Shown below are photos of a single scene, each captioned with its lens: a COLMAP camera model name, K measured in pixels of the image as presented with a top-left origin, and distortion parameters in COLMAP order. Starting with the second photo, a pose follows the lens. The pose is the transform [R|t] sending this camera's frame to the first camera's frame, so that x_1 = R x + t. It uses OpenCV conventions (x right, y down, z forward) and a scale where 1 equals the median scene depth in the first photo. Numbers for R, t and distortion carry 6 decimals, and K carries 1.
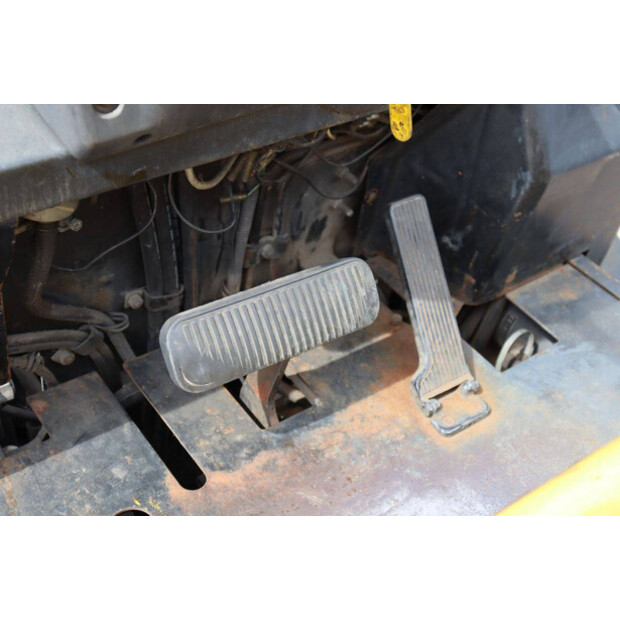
lens RADIAL K [[936.7, 0, 320.6], [0, 936.7, 308.2], [0, 0, 1]] dist [0.014680, 0.798765]
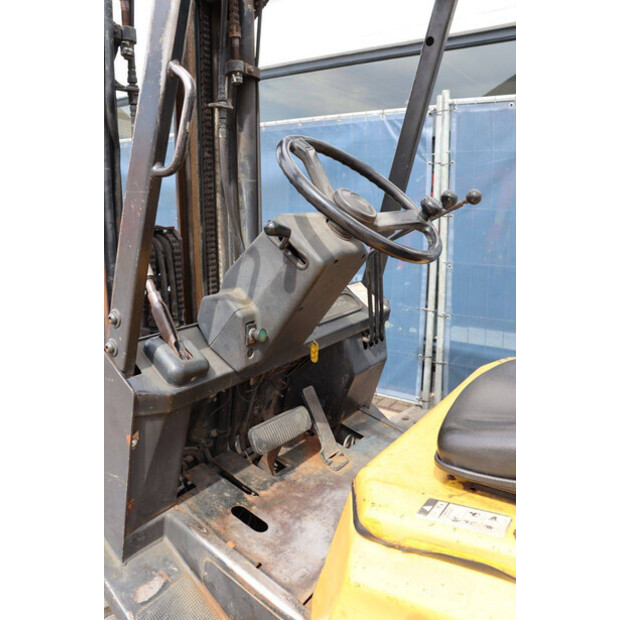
lens RADIAL K [[523.2, 0, 319.2], [0, 523.2, 309.8], [0, 0, 1]] dist [-0.165852, 0.160469]
pose [[0.953031, -0.045085, 0.299499, -0.332523], [0.138698, 0.944044, -0.299239, 0.133964], [-0.269249, 0.326724, 0.905956, -0.473948]]
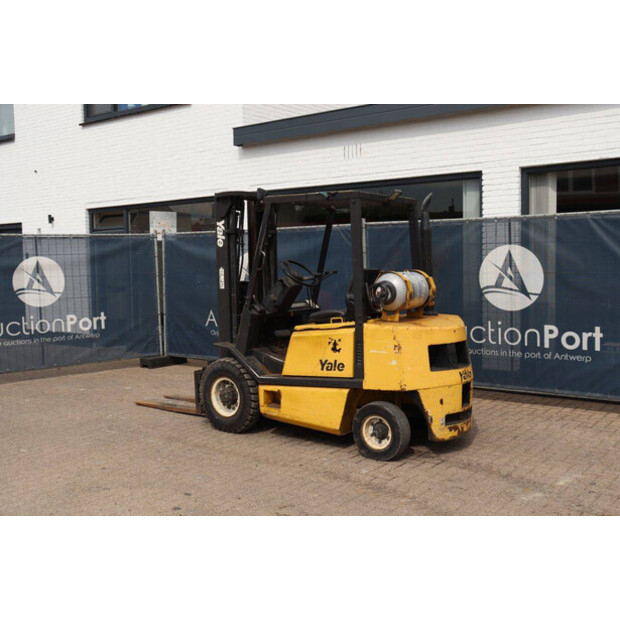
lens RADIAL K [[680.6, 0, 310.0], [0, 680.6, 310.0], [0, 0, 1]] dist [0.006286, 0.003679]
pose [[0.970556, -0.017672, 0.240227, -1.383122], [0.124014, 0.891632, -0.435446, 2.766527], [-0.206499, 0.452416, 0.867570, -5.111399]]
